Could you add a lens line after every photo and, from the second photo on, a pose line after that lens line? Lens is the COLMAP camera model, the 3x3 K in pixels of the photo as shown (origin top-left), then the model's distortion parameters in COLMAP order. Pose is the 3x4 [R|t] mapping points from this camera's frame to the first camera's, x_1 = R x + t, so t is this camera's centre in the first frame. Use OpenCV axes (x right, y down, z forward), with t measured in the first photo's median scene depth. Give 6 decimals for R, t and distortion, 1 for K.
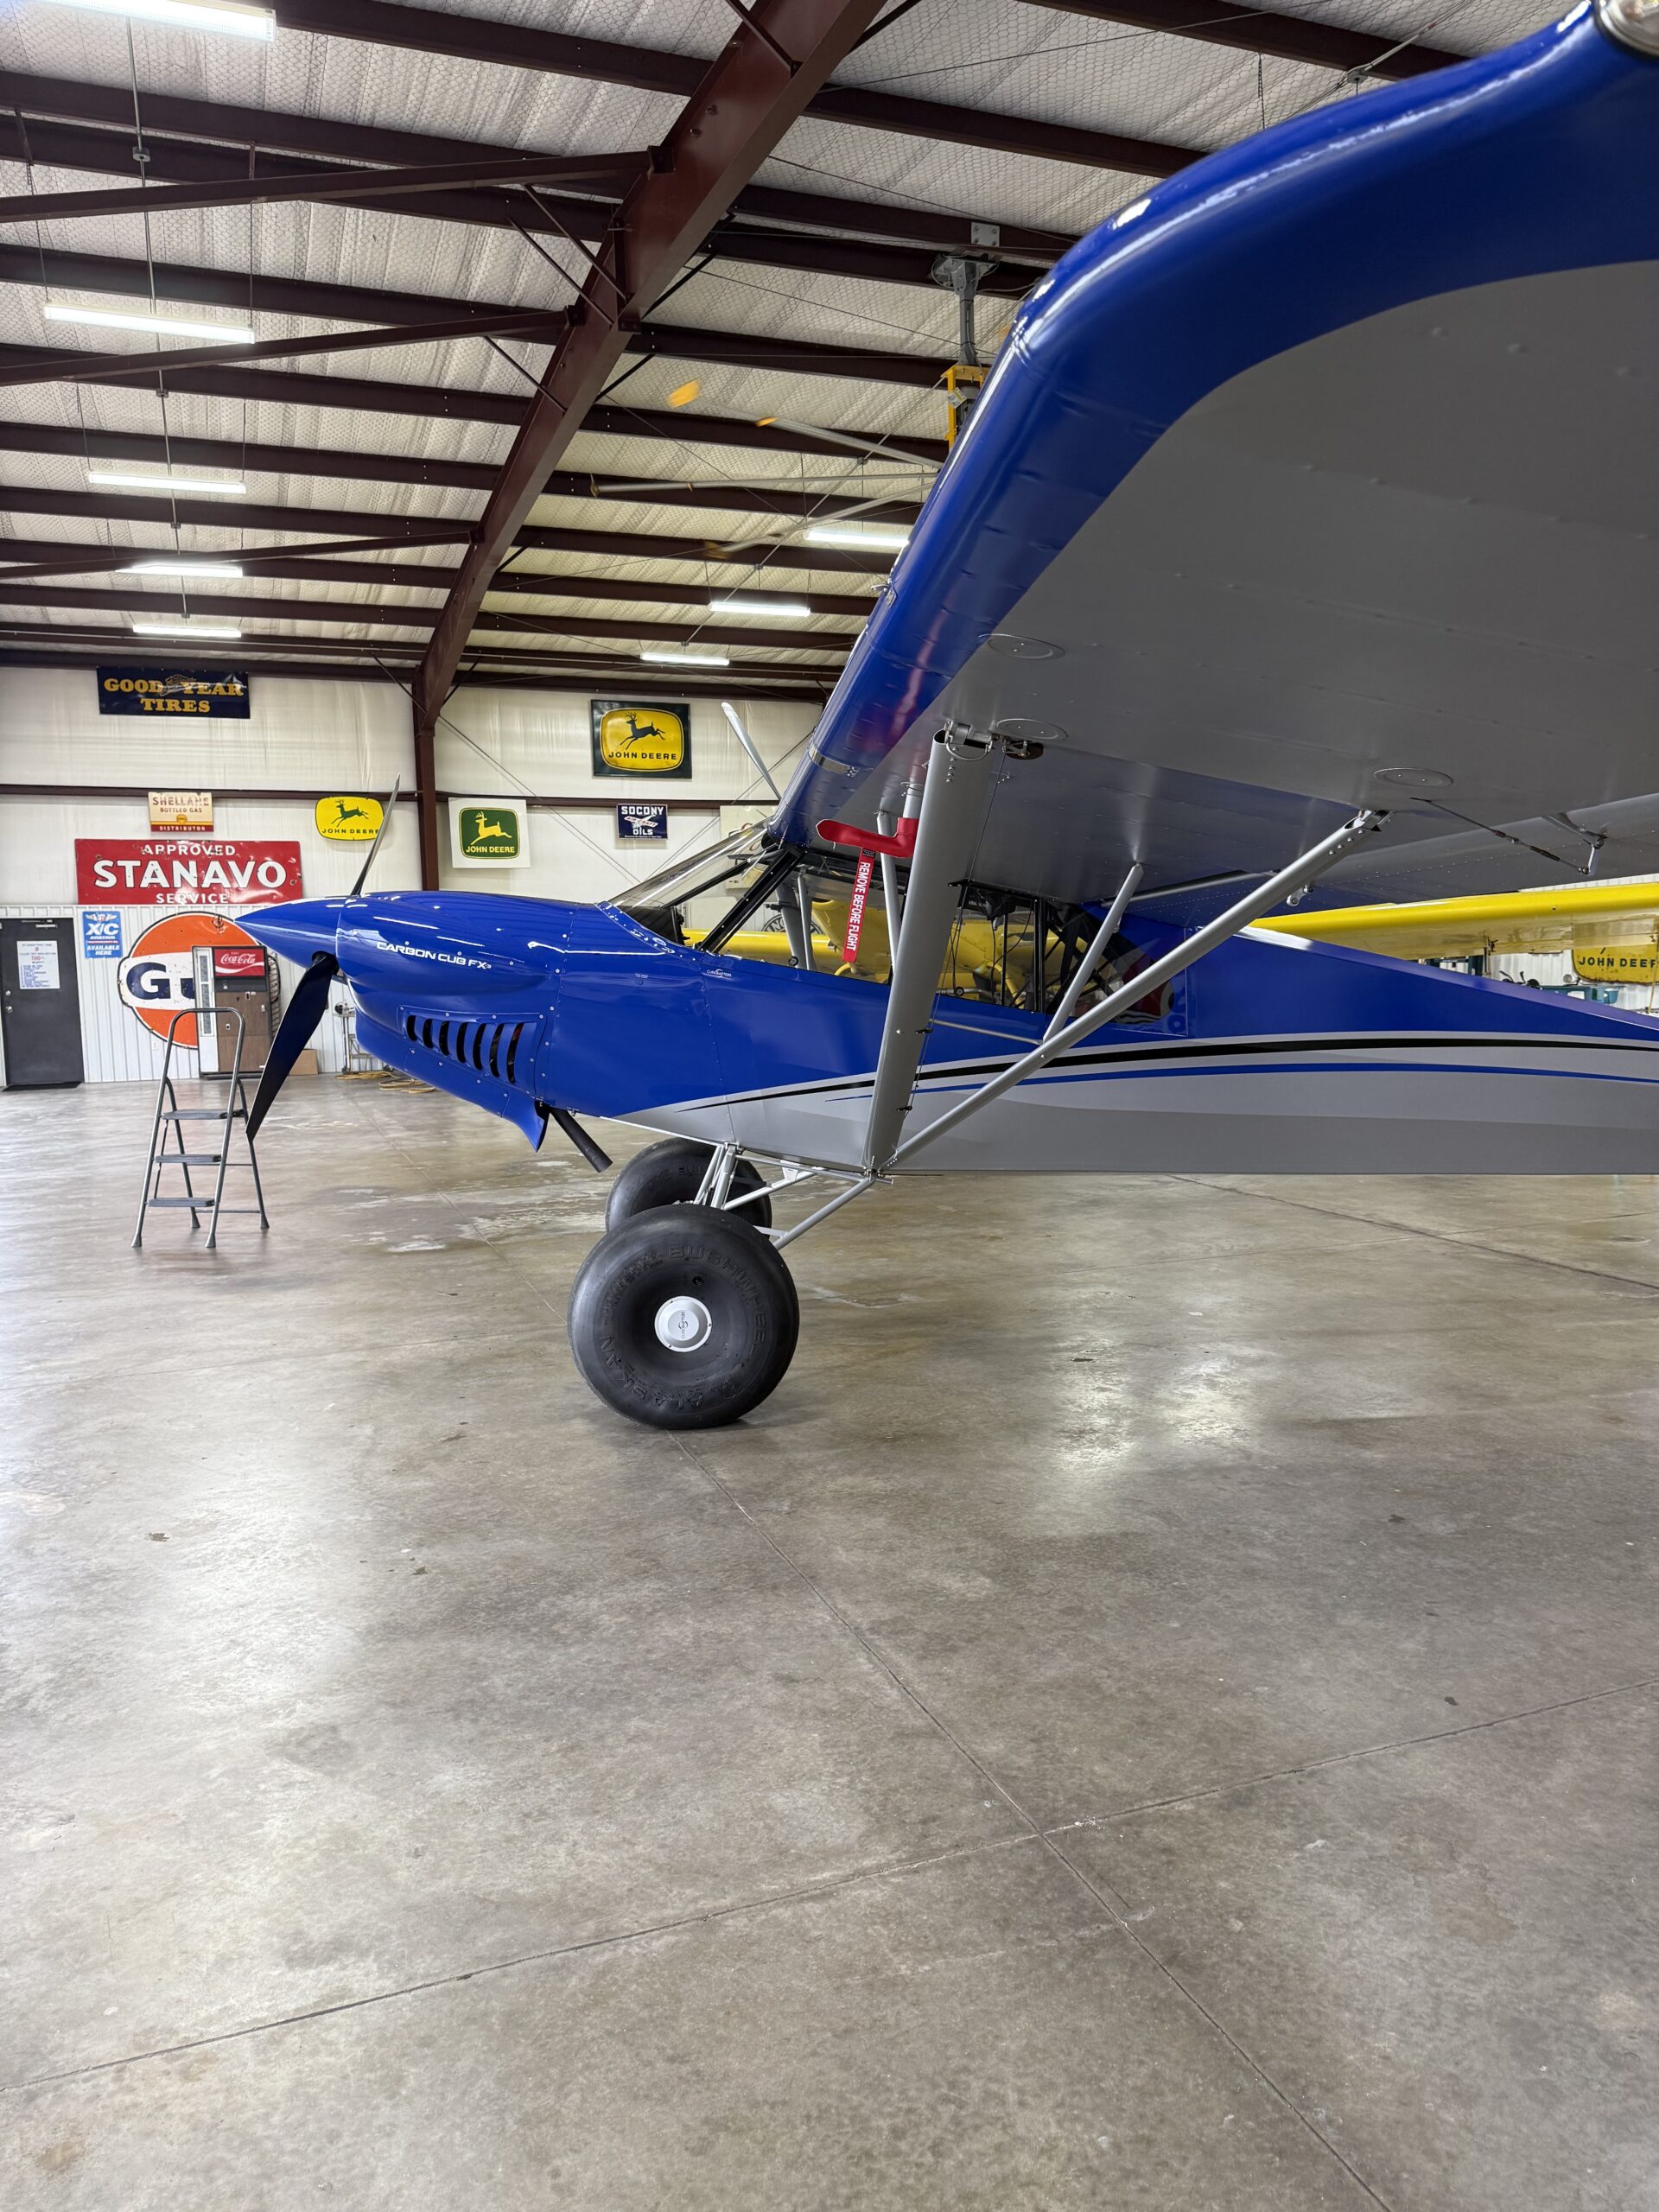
lens RADIAL K [[1641.7, 0, 820.4], [0, 1641.7, 1113.1], [0, 0, 1]] dist [0.000912, -0.008603]
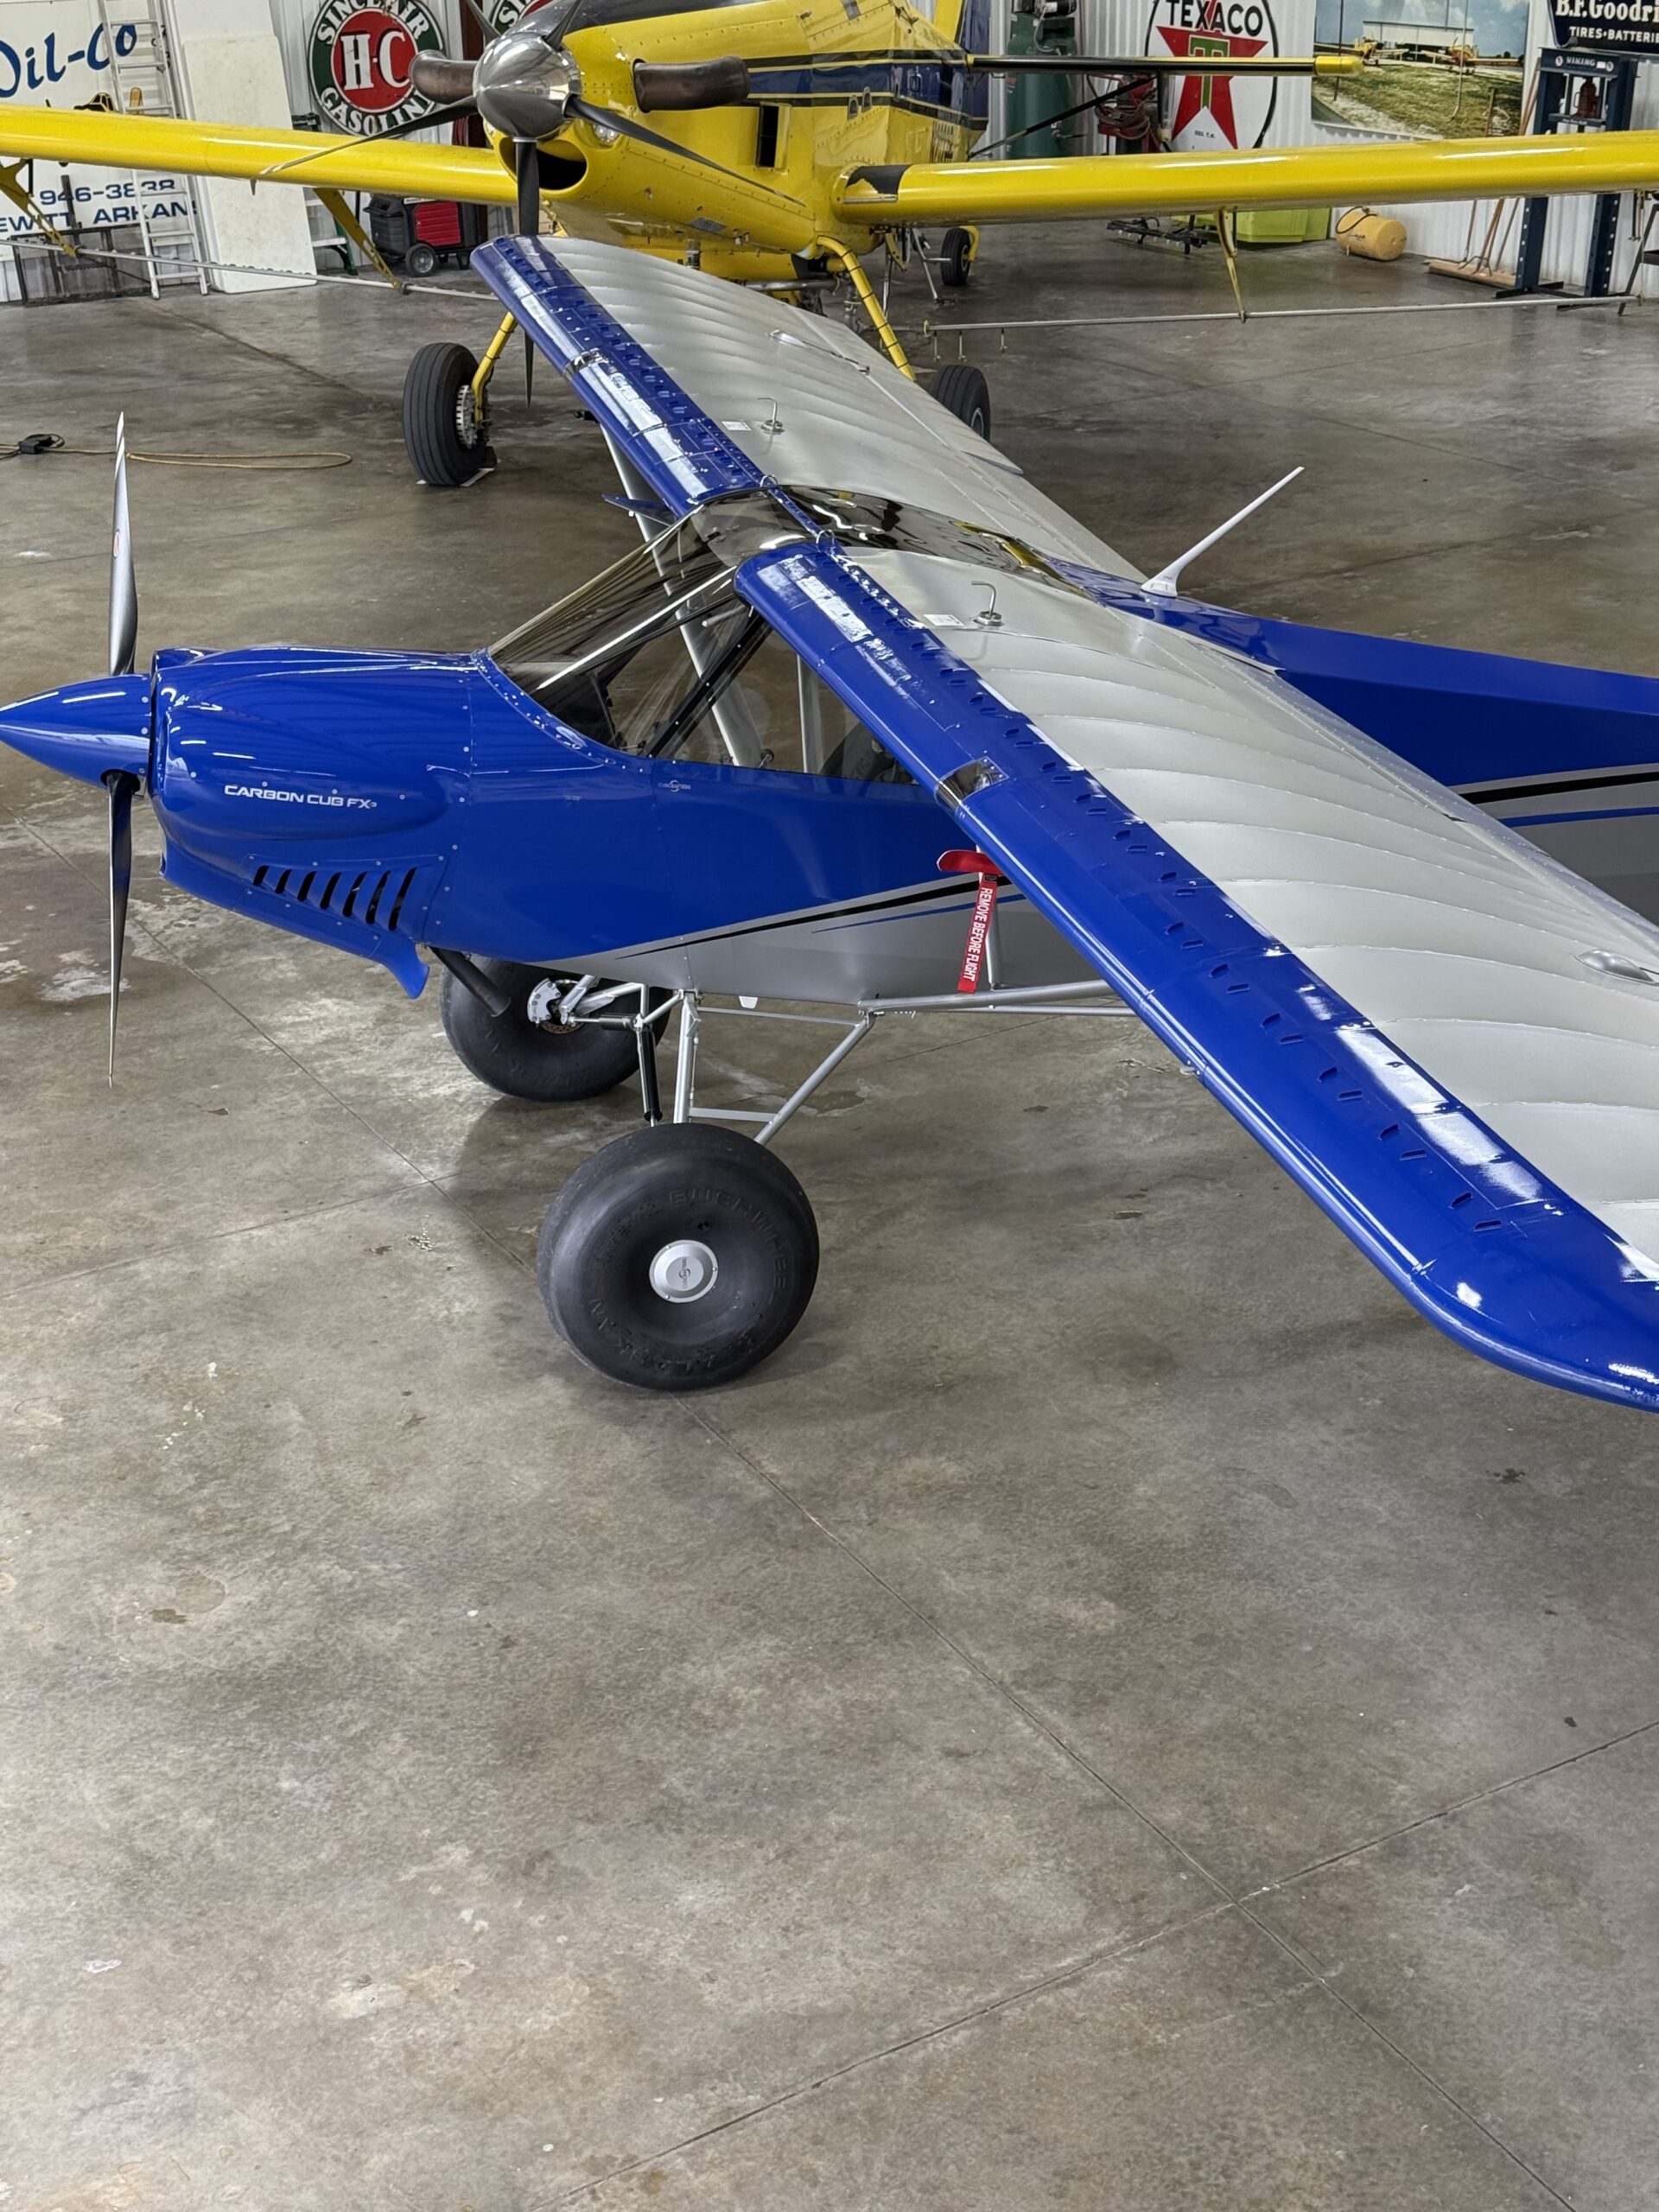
lens RADIAL K [[3342.7, 0, 831.5], [0, 3342.7, 1100.6], [0, 0, 1]] dist [0.115311, -0.135766]
pose [[0.985039, -0.073633, 0.155807, -0.157589], [0.021612, 0.949764, 0.312221, -0.281006], [-0.170969, -0.304182, 0.937146, -0.335468]]
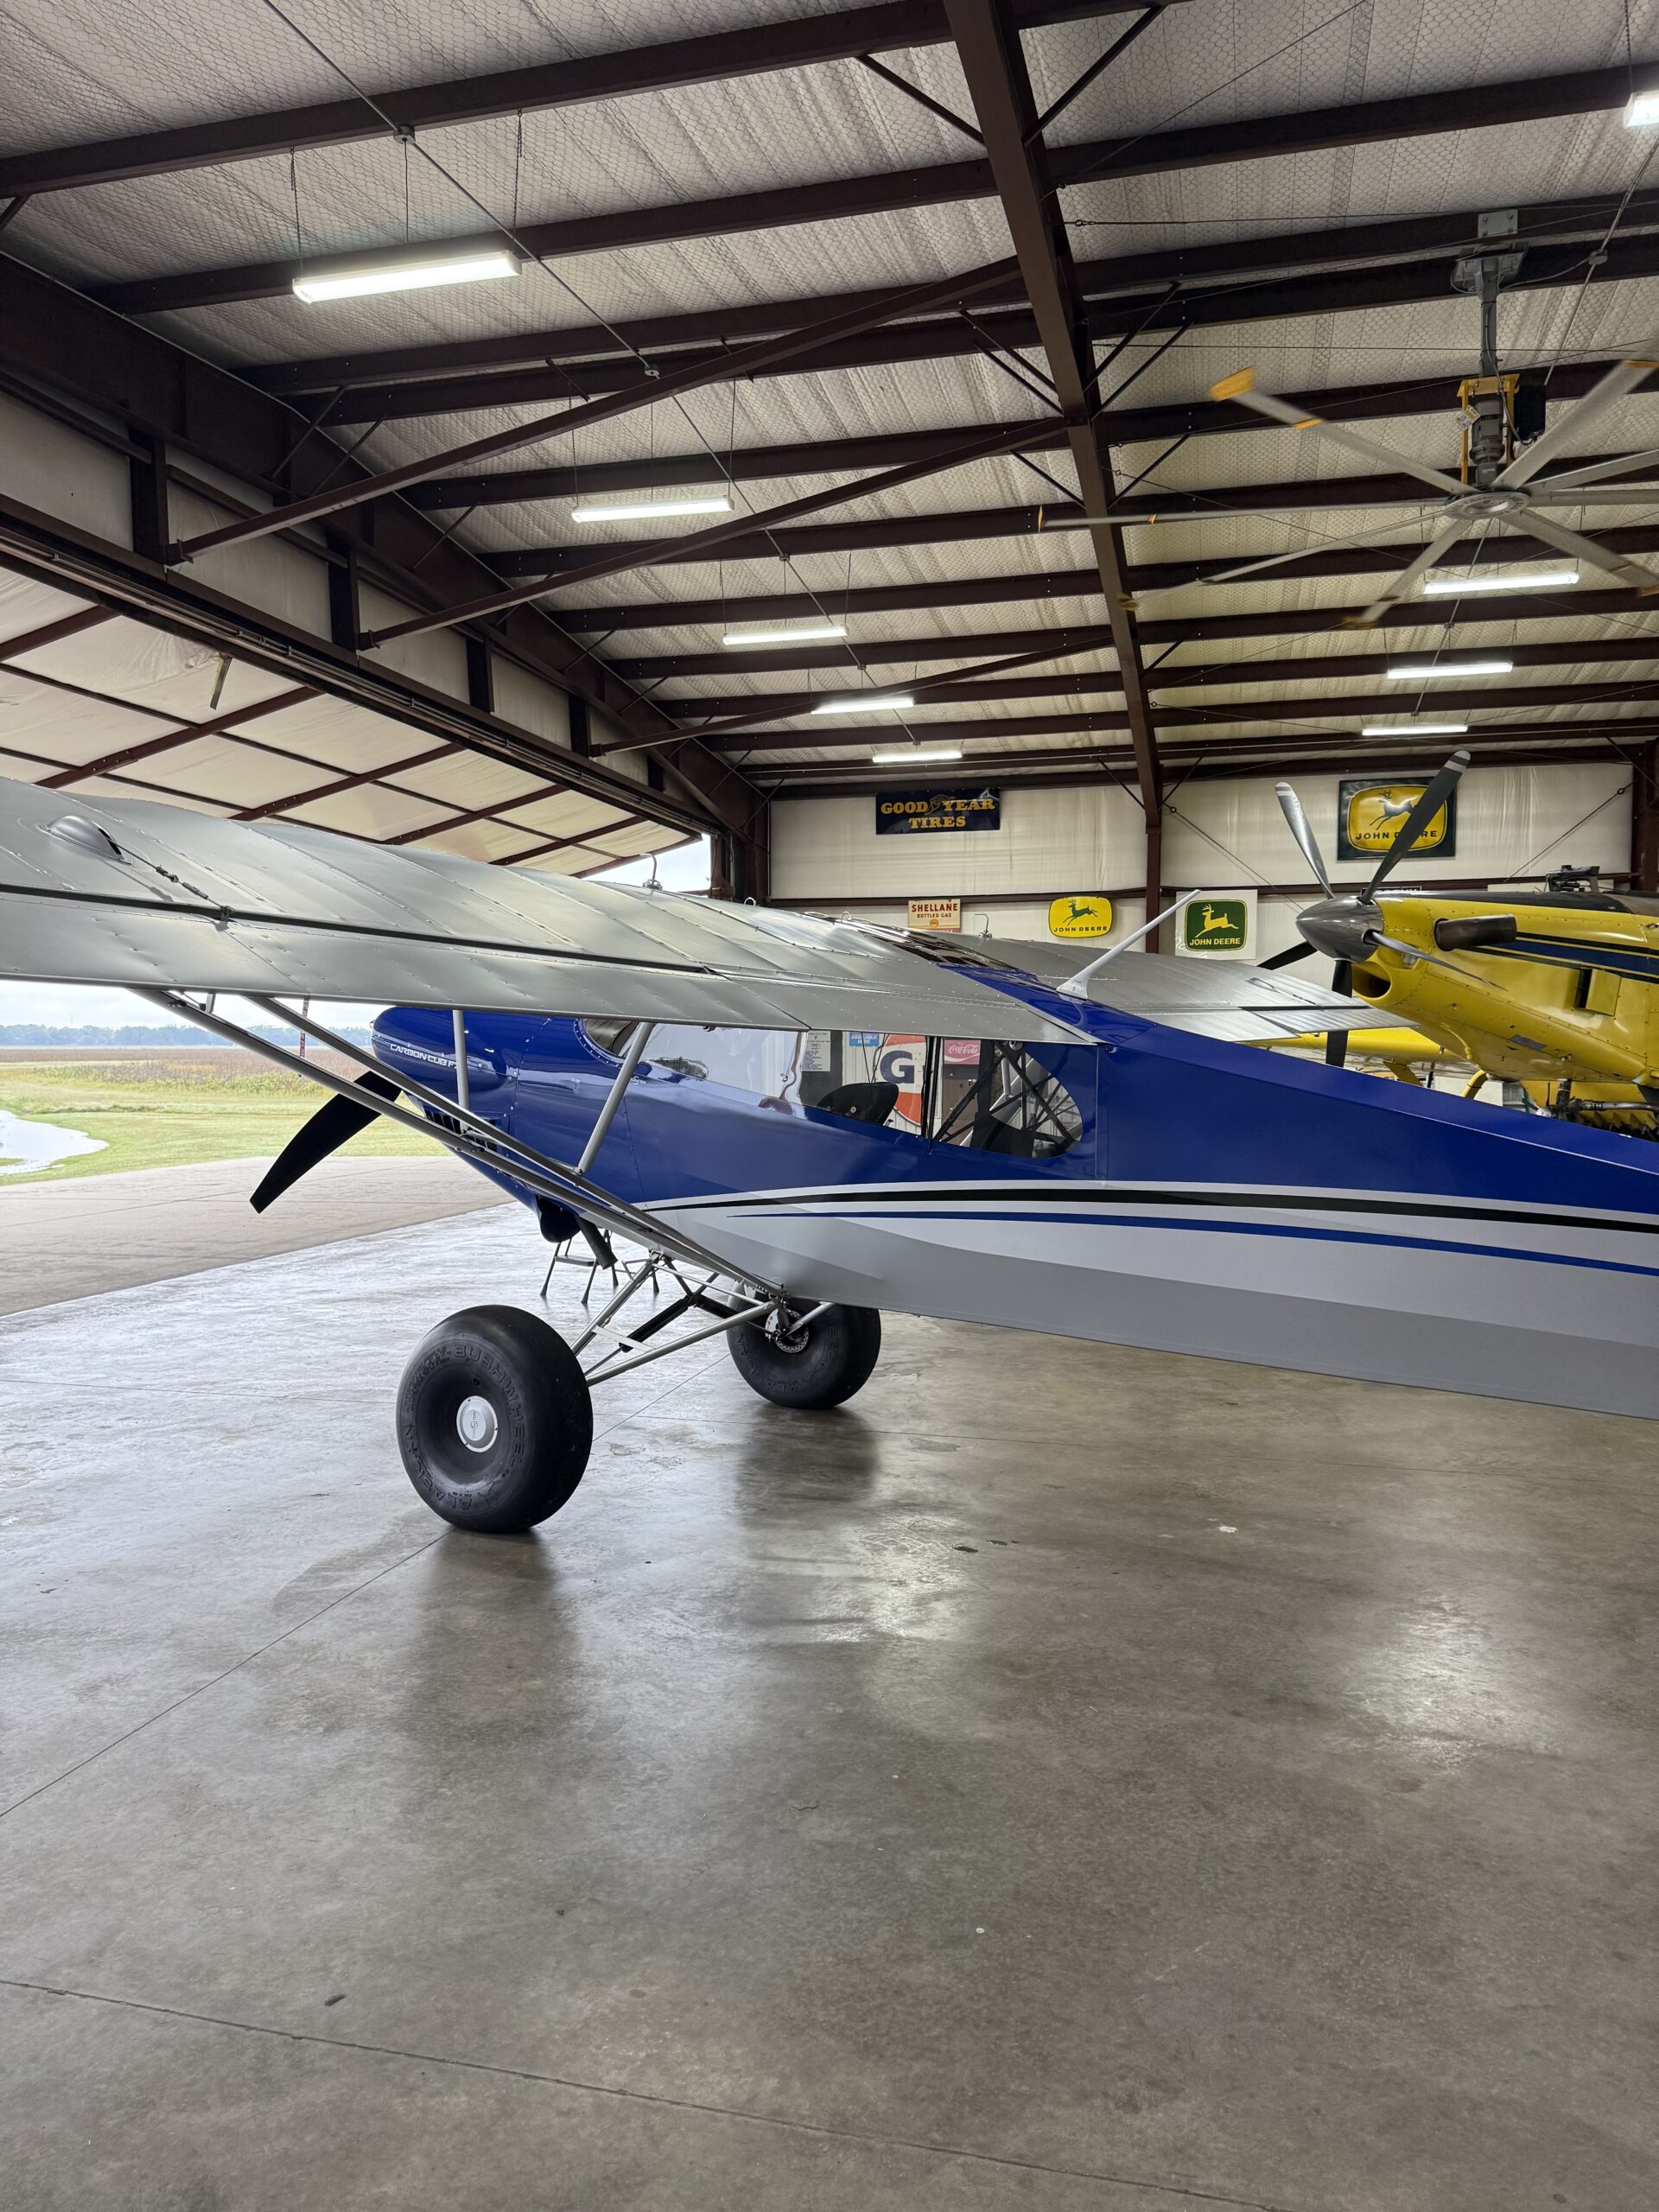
lens RADIAL K [[1598.2, 0, 799.1], [0, 1598.2, 1120.3], [0, 0, 1]] dist [0.119356, -0.168226]
pose [[0.811069, 0.041425, -0.583482, 0.386199], [-0.068301, 0.997373, -0.024133, -0.027795], [0.580950, 0.059426, 0.811767, 0.150840]]
